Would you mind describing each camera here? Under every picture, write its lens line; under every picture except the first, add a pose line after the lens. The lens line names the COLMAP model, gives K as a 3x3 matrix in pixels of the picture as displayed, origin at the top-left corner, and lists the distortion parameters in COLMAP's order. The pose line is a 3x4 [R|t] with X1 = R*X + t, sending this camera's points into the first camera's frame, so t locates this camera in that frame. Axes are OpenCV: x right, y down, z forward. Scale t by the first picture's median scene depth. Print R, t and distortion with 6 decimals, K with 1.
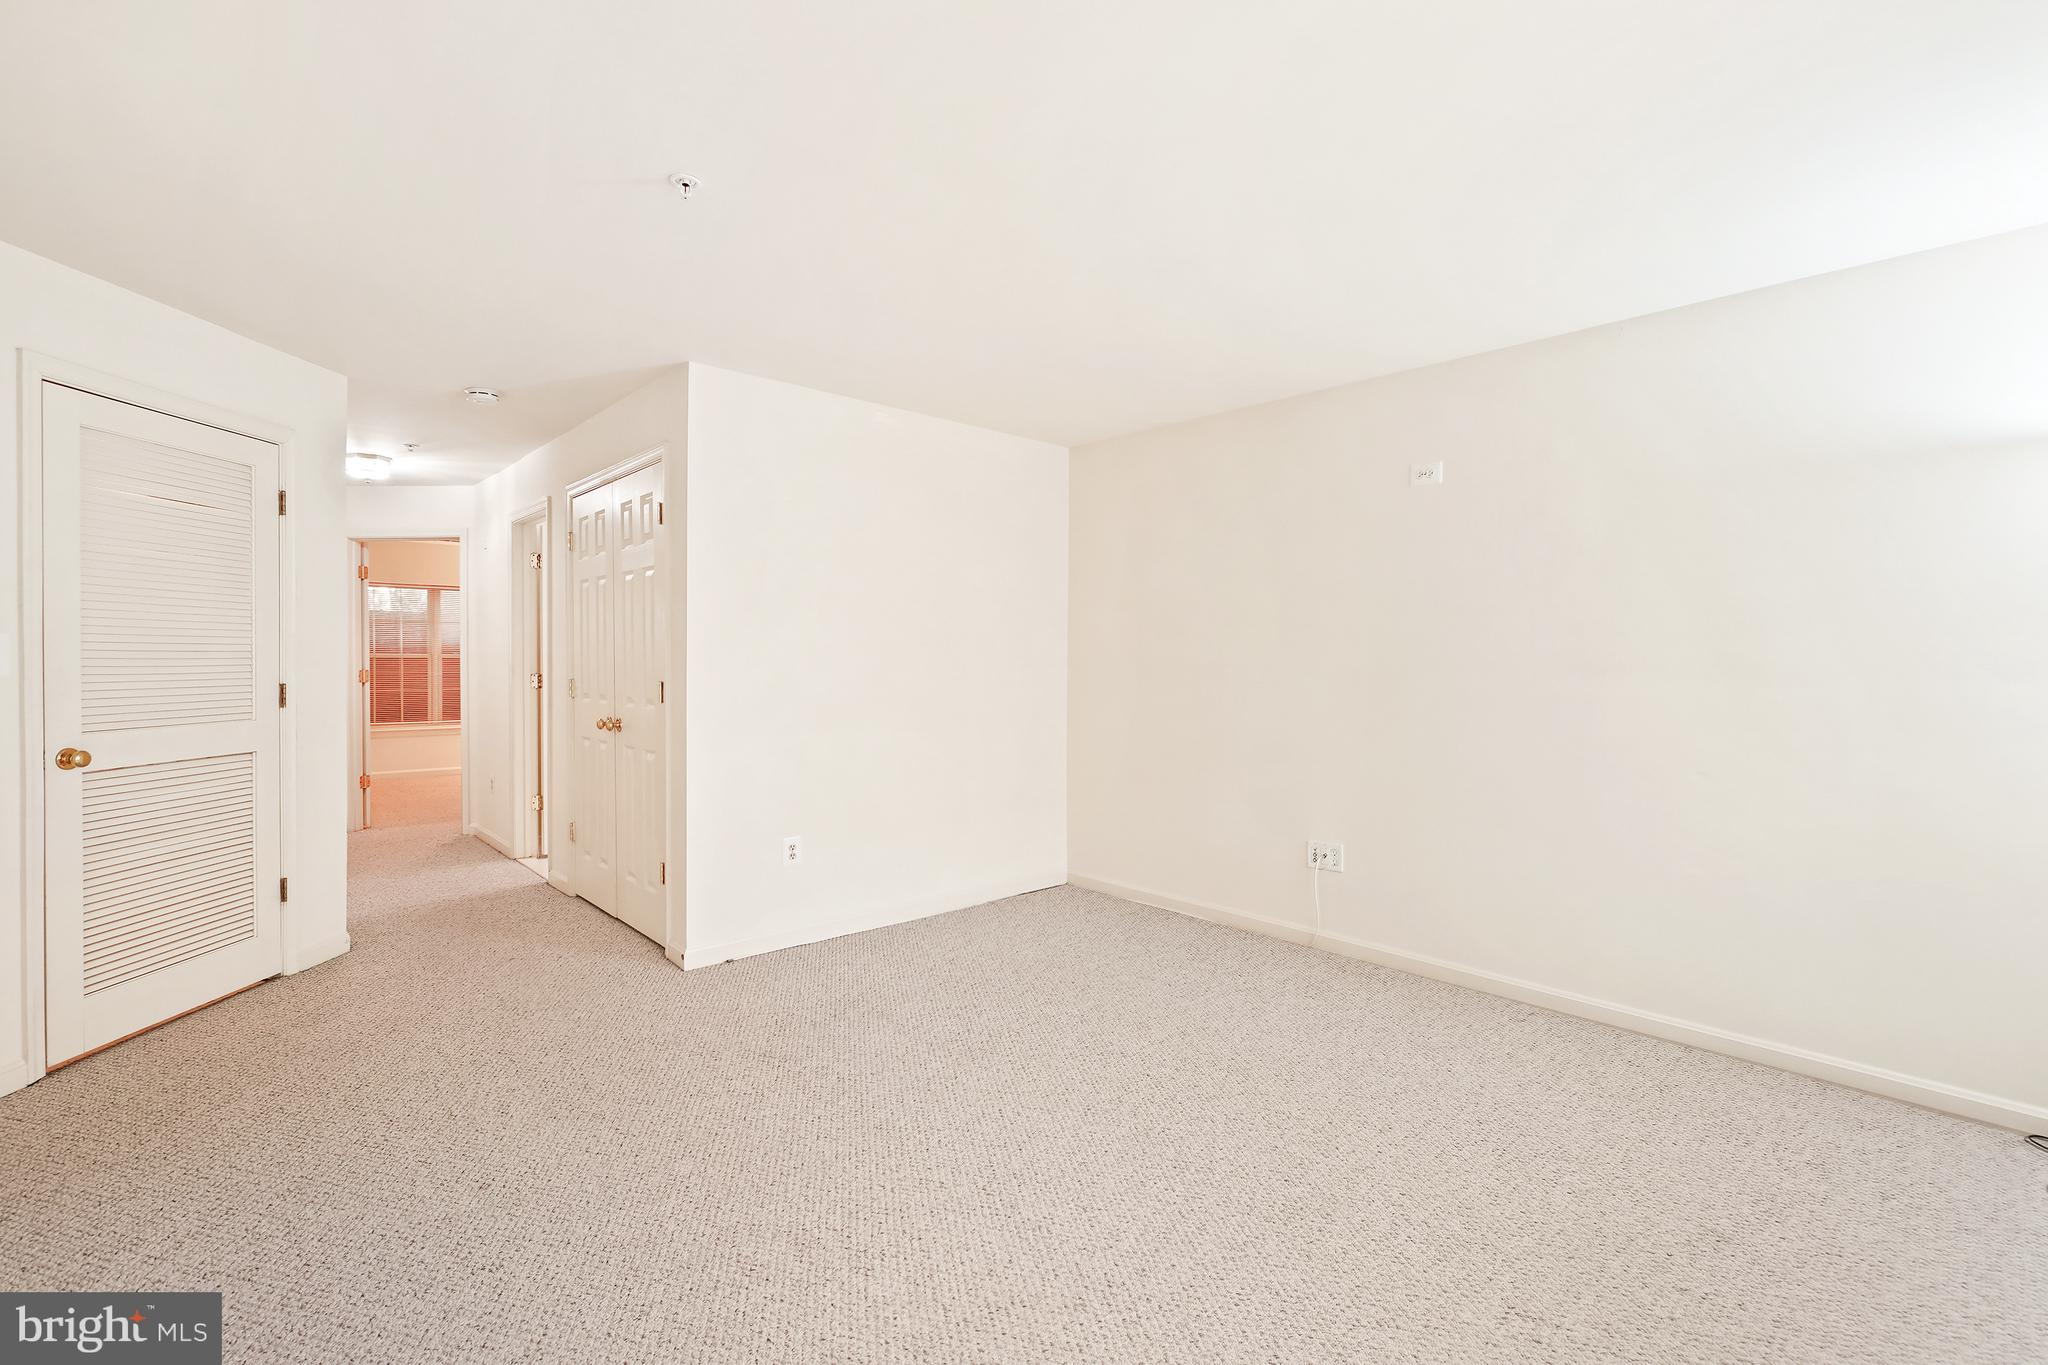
lens RADIAL K [[884.2, 0, 1021.8], [0, 884.2, 671.9], [0, 0, 1]] dist [-0.005245, 0.000393]
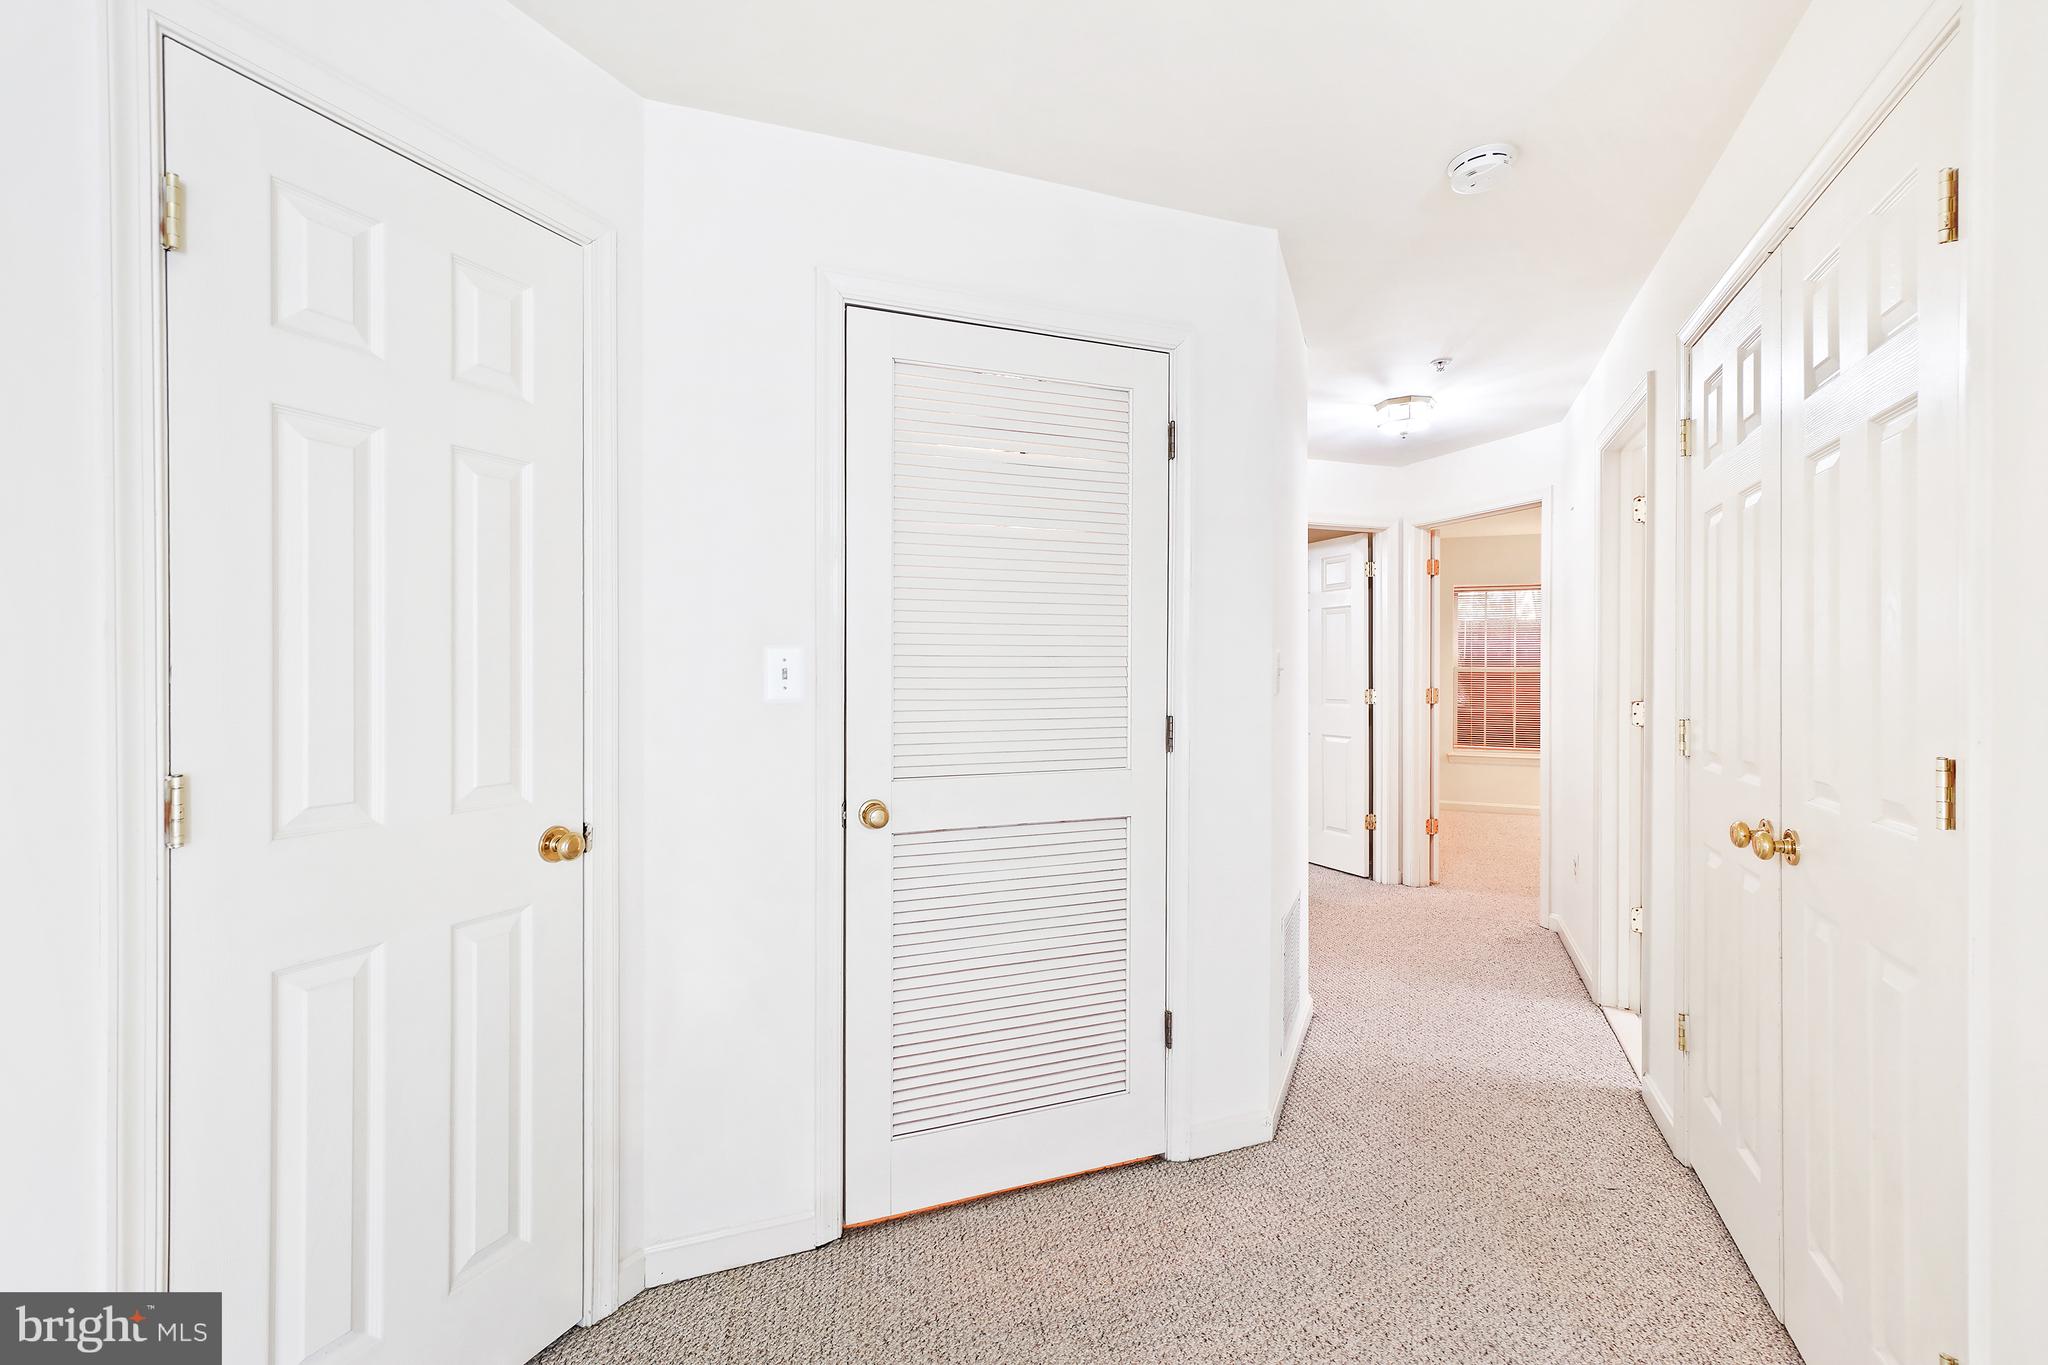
lens RADIAL K [[884.2, 0, 1021.8], [0, 884.2, 671.9], [0, 0, 1]] dist [-0.005245, 0.000393]
pose [[0.385615, 0.000214, -0.922660, -0.226837], [-0.013135, 0.999900, -0.005257, -0.011633], [0.922566, 0.014146, 0.385580, 0.532743]]
